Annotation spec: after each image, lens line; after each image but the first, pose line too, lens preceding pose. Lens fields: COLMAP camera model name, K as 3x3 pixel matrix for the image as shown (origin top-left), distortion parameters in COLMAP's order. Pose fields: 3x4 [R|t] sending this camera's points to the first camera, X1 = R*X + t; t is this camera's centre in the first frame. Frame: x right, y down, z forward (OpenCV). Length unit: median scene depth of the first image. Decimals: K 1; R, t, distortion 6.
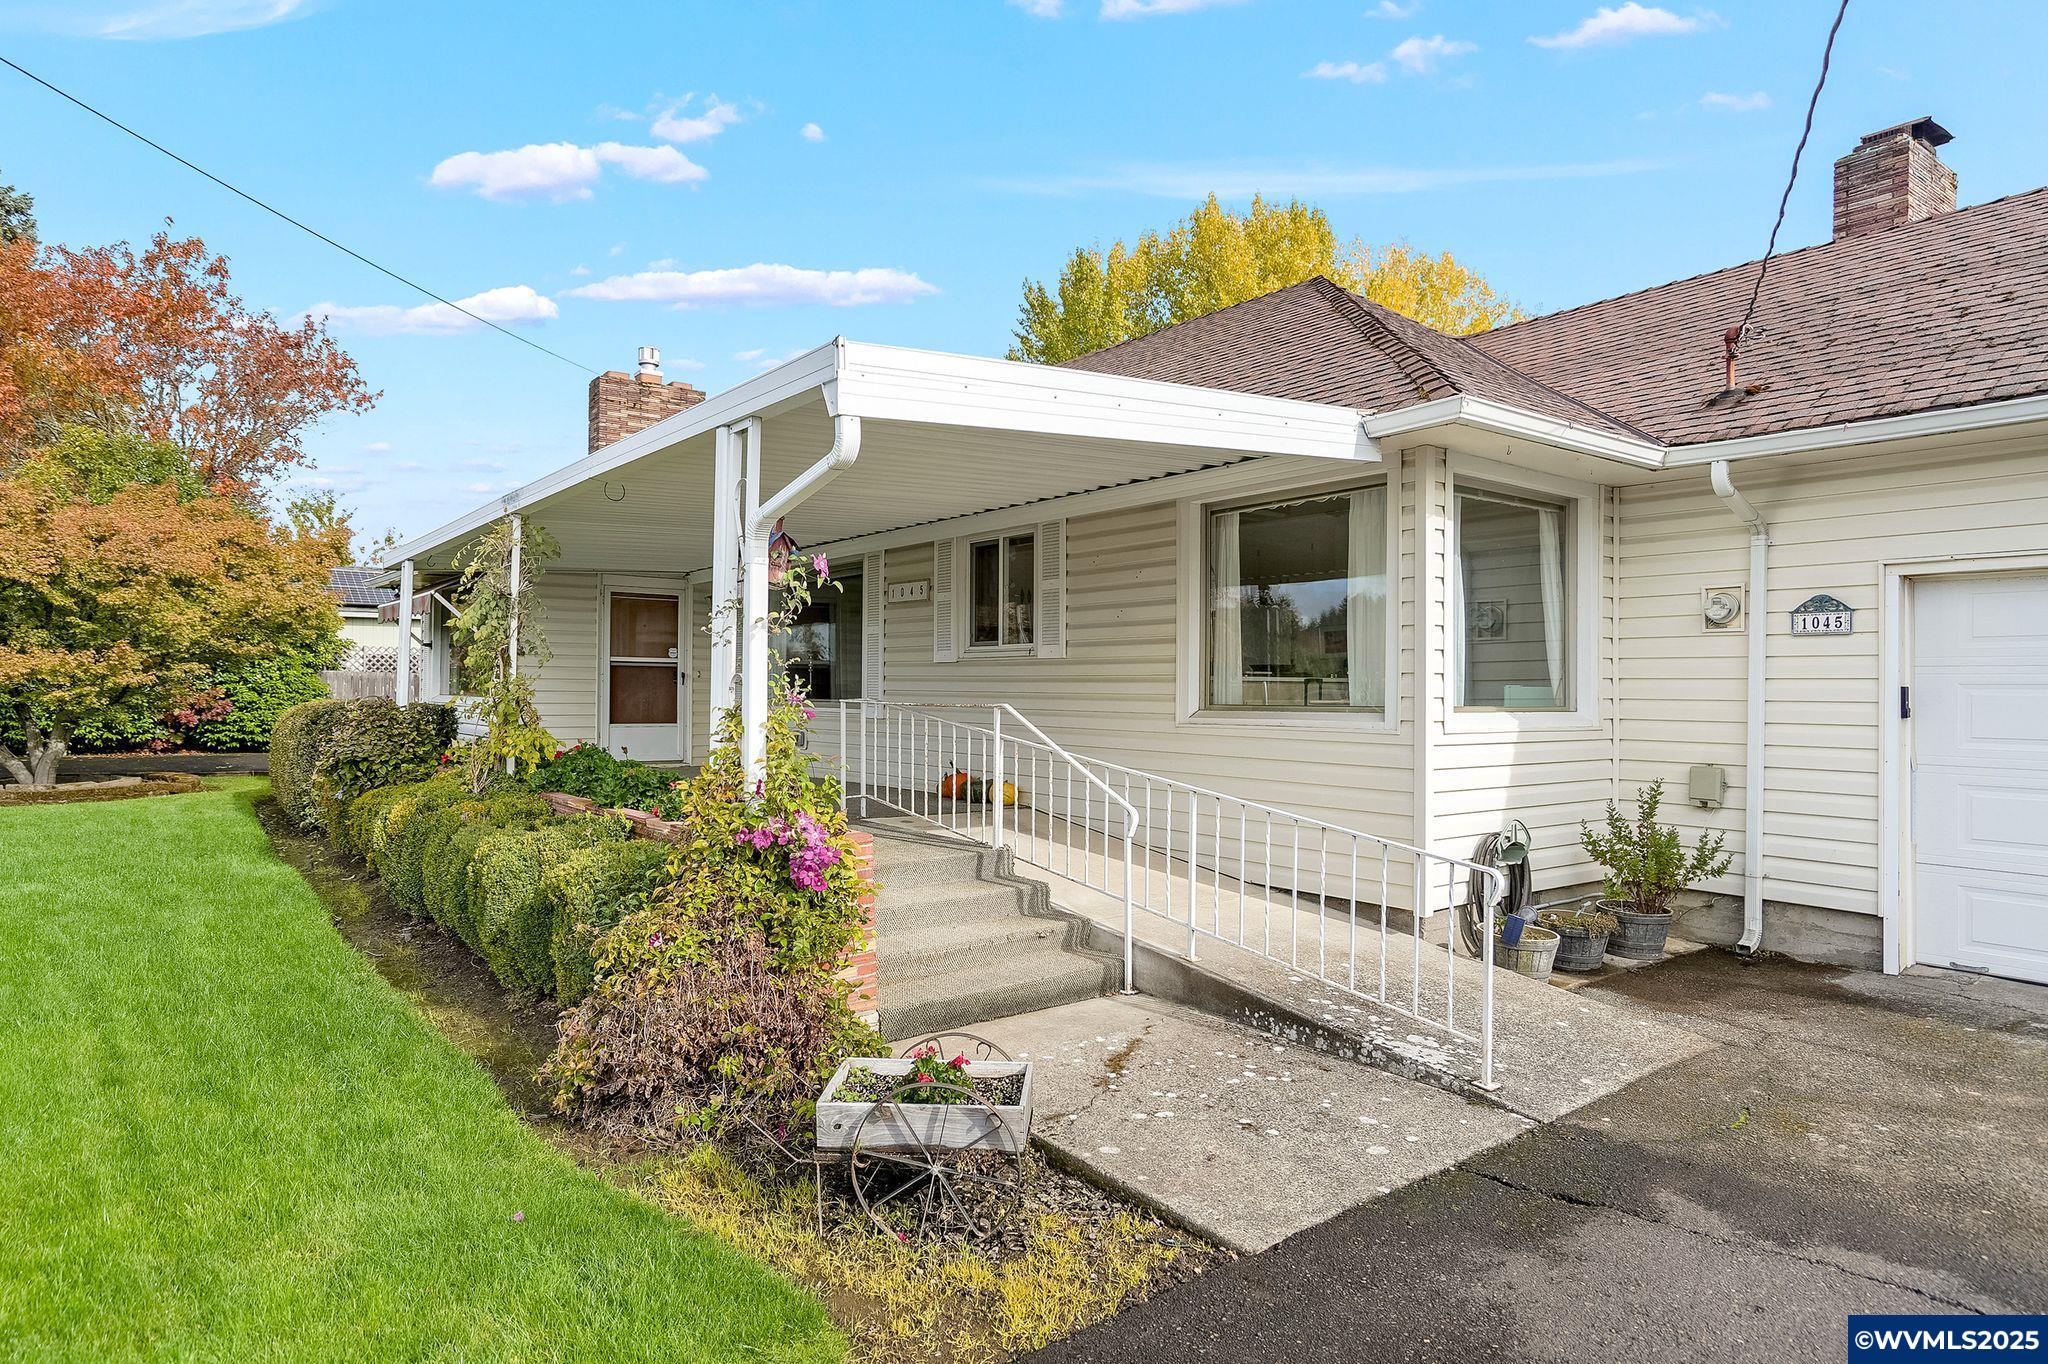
lens RADIAL K [[1195.4, 0, 1024.0], [0, 1195.4, 682.0], [0, 0, 1]] dist [-0.001560, -0.000023]
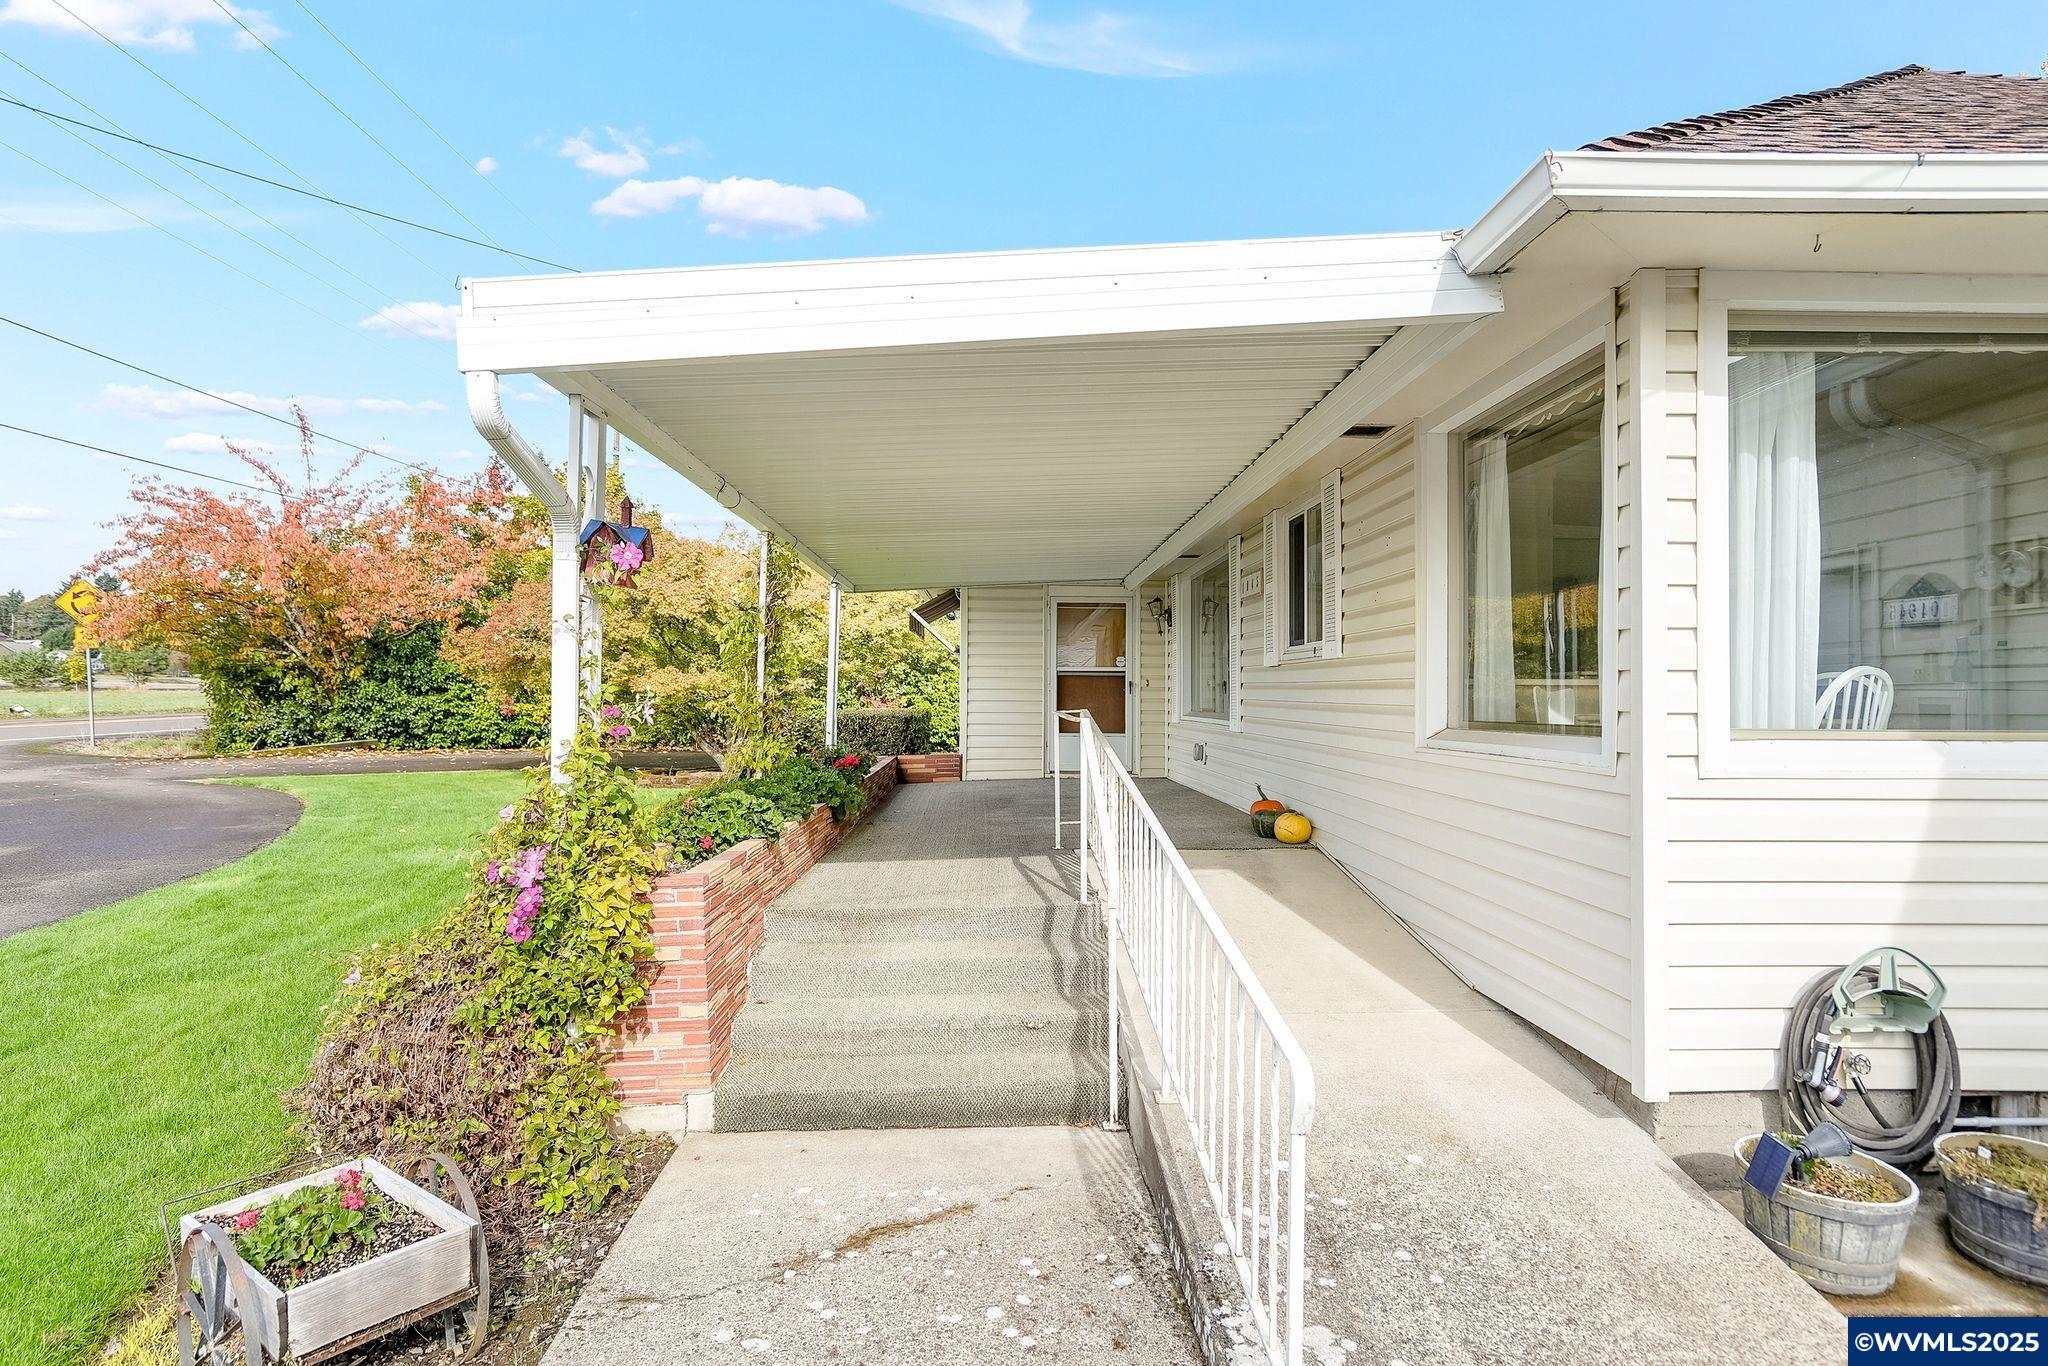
lens RADIAL K [[1157.3, 0, 1024.0], [0, 1157.3, 683.0], [0, 0, 1]] dist [0.000952, 0.000819]
pose [[0.813880, -0.010139, -0.580945, 0.390075], [0.006482, 0.999944, -0.008369, 0.001449], [0.580997, 0.003046, 0.813900, 0.358089]]
